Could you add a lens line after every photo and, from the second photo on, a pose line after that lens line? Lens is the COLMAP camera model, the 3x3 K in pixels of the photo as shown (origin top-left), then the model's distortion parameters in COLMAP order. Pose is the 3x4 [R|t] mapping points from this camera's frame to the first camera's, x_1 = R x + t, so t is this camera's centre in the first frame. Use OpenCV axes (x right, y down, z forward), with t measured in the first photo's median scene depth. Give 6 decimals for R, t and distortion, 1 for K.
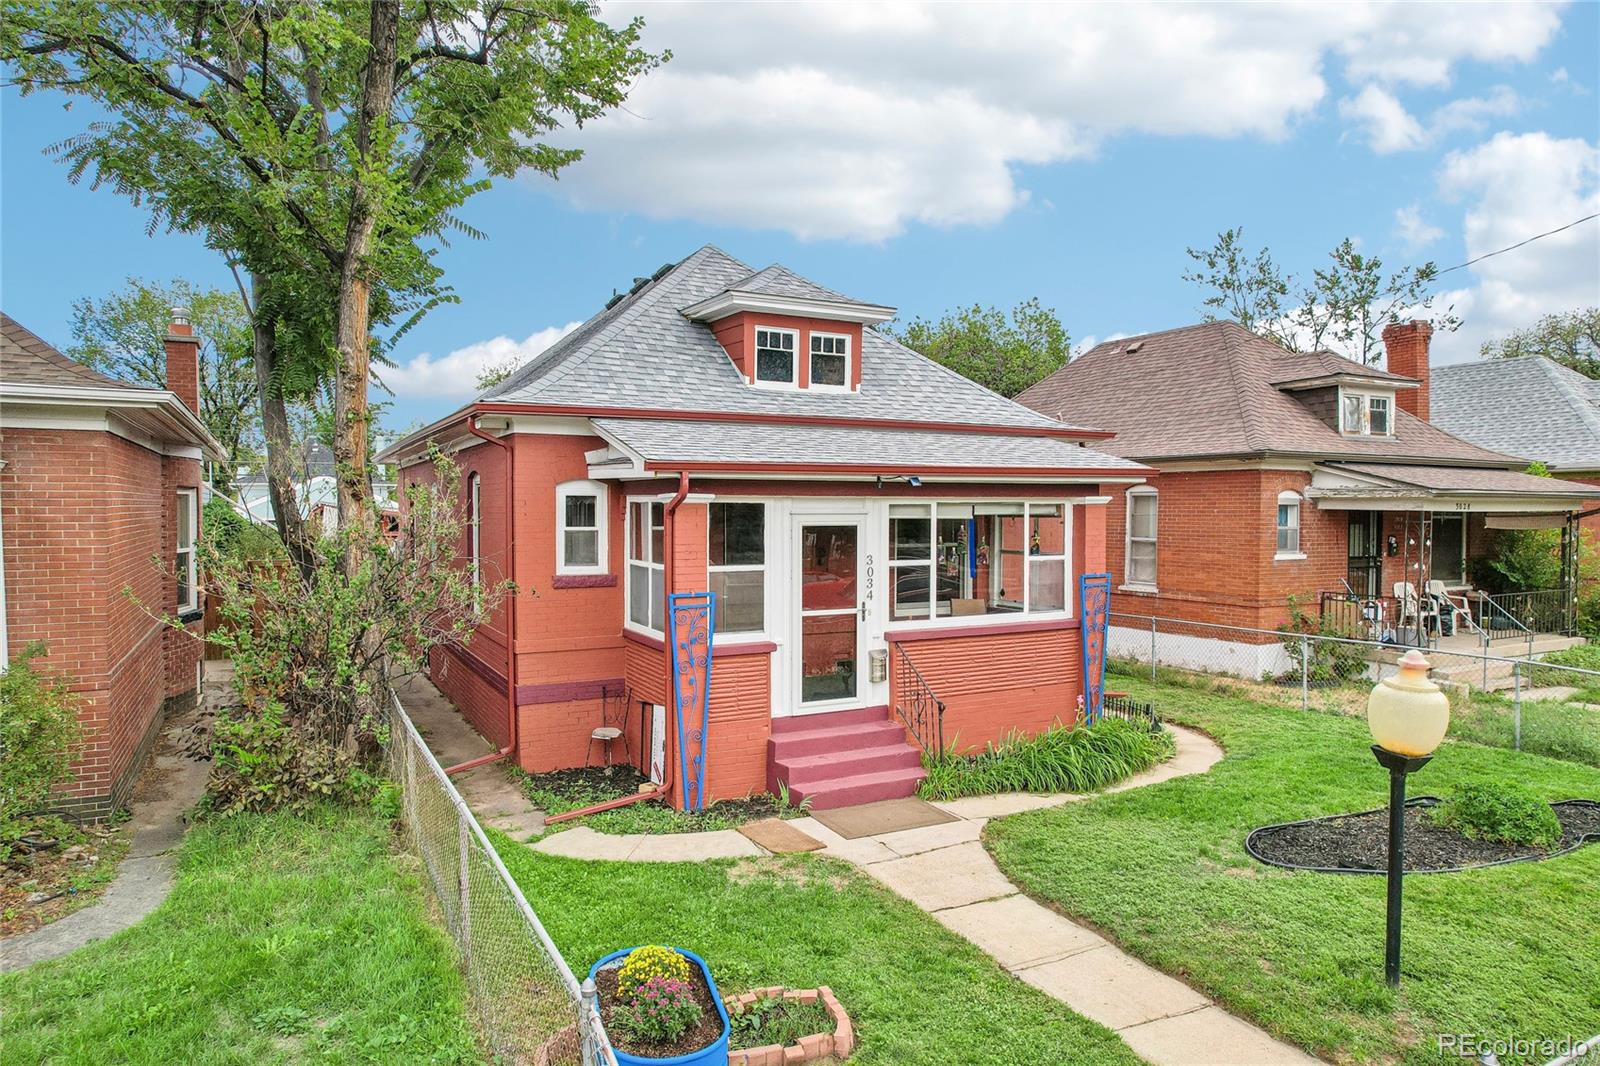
lens RADIAL K [[1024.9, 0, 803.5], [0, 1024.9, 531.7], [0, 0, 1]] dist [-0.048190, 0.031827]
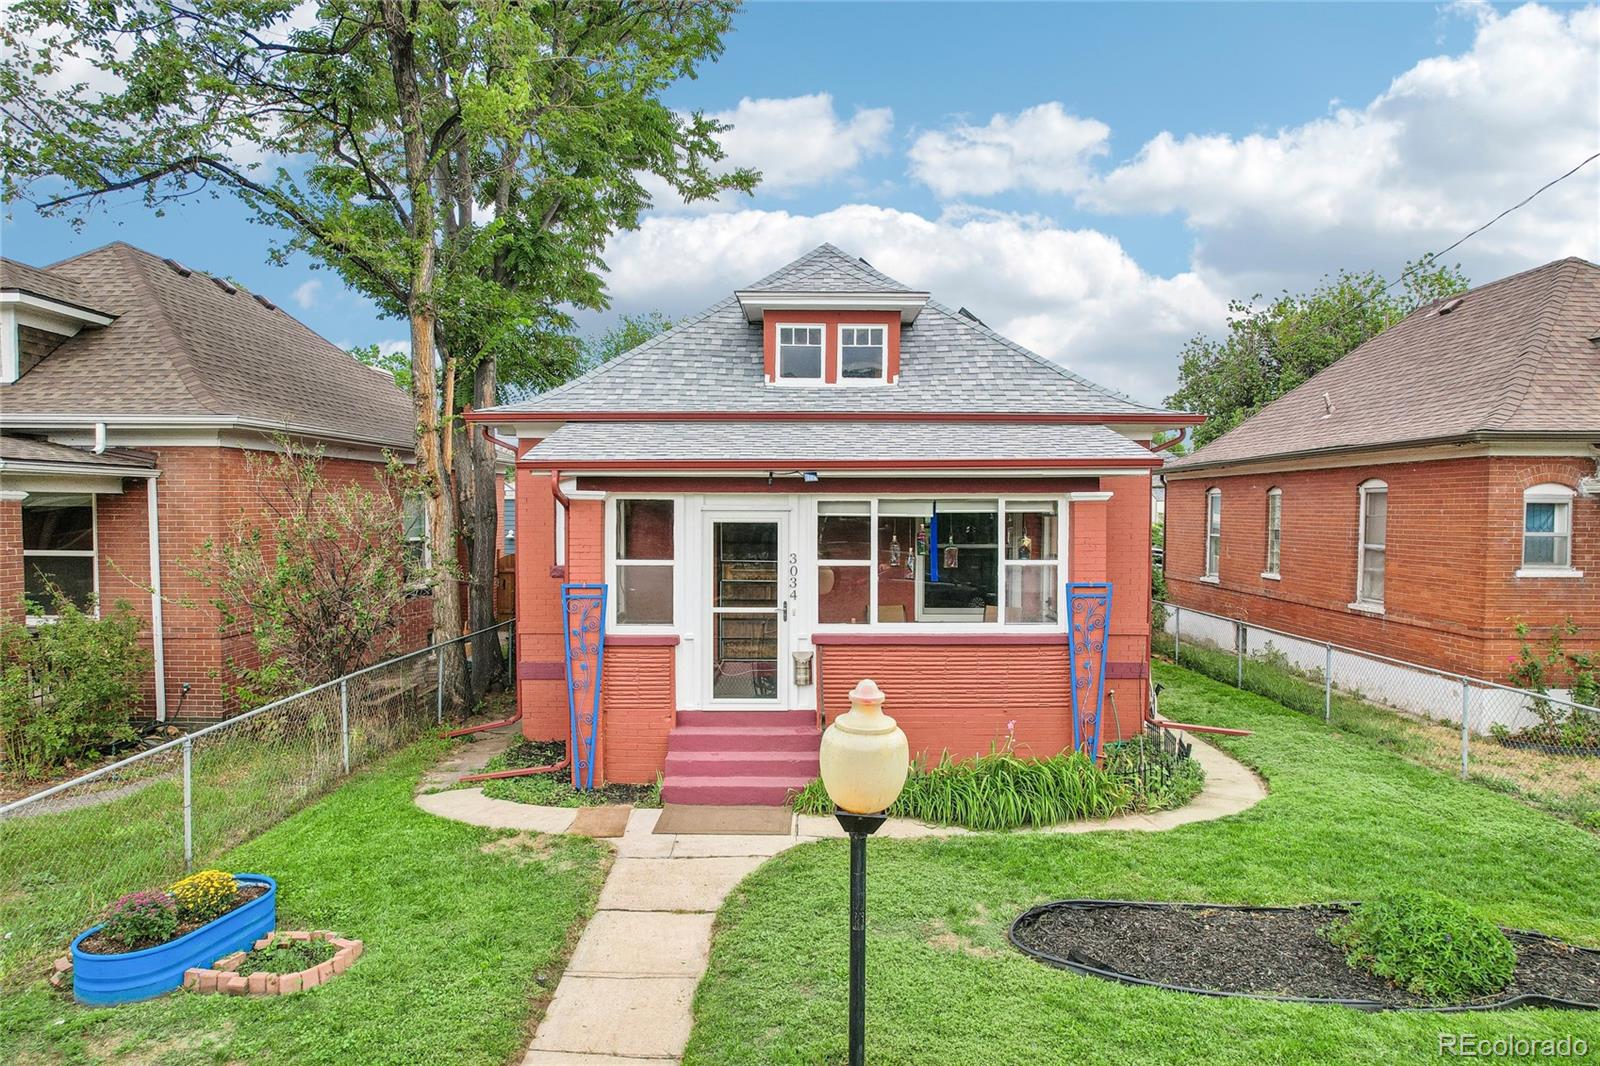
lens RADIAL K [[1024.9, 0, 804.6], [0, 1024.9, 531.1], [0, 0, 1]] dist [-0.048190, 0.031827]
pose [[0.883015, 0.013020, -0.469164, 0.522438], [-0.013649, 0.999905, 0.002059, -0.000560], [0.469146, 0.004585, 0.883109, 0.147244]]
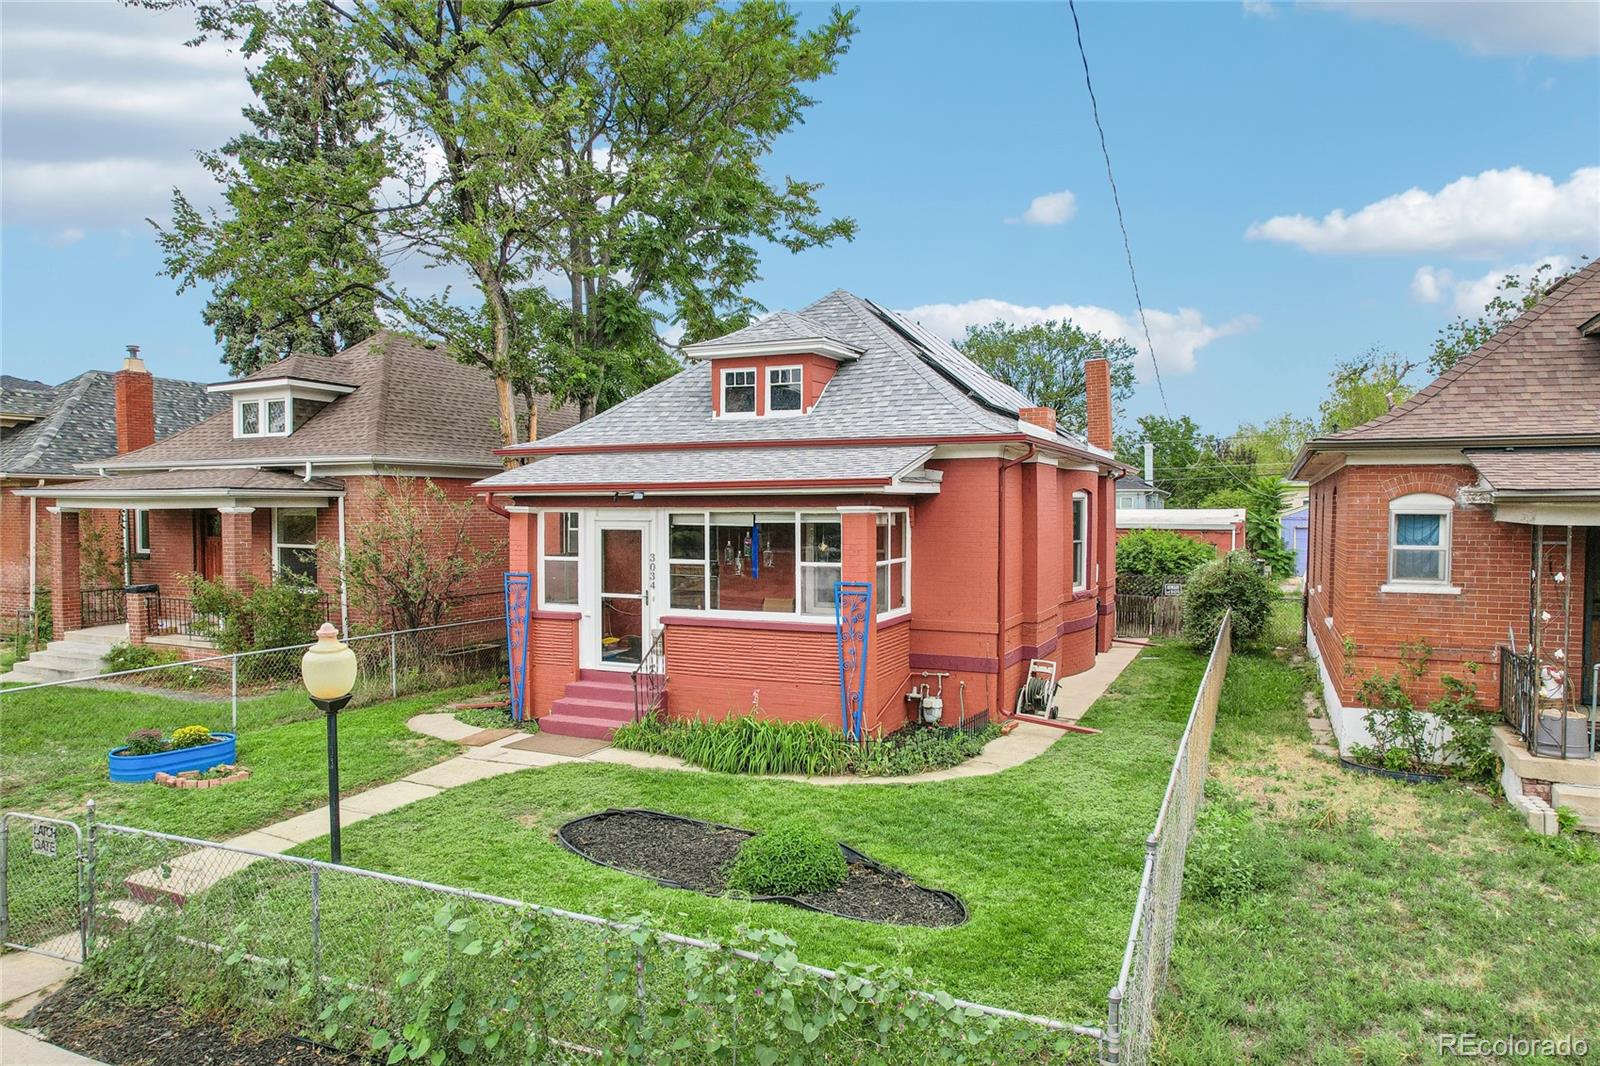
lens RADIAL K [[1024.9, 0, 805.6], [0, 1024.9, 531.9], [0, 0, 1]] dist [-0.048190, 0.031827]
pose [[0.609922, 0.018189, -0.792253, 1.167319], [-0.019932, 0.999772, 0.007609, -0.017406], [0.792211, 0.011150, 0.610146, 0.373381]]
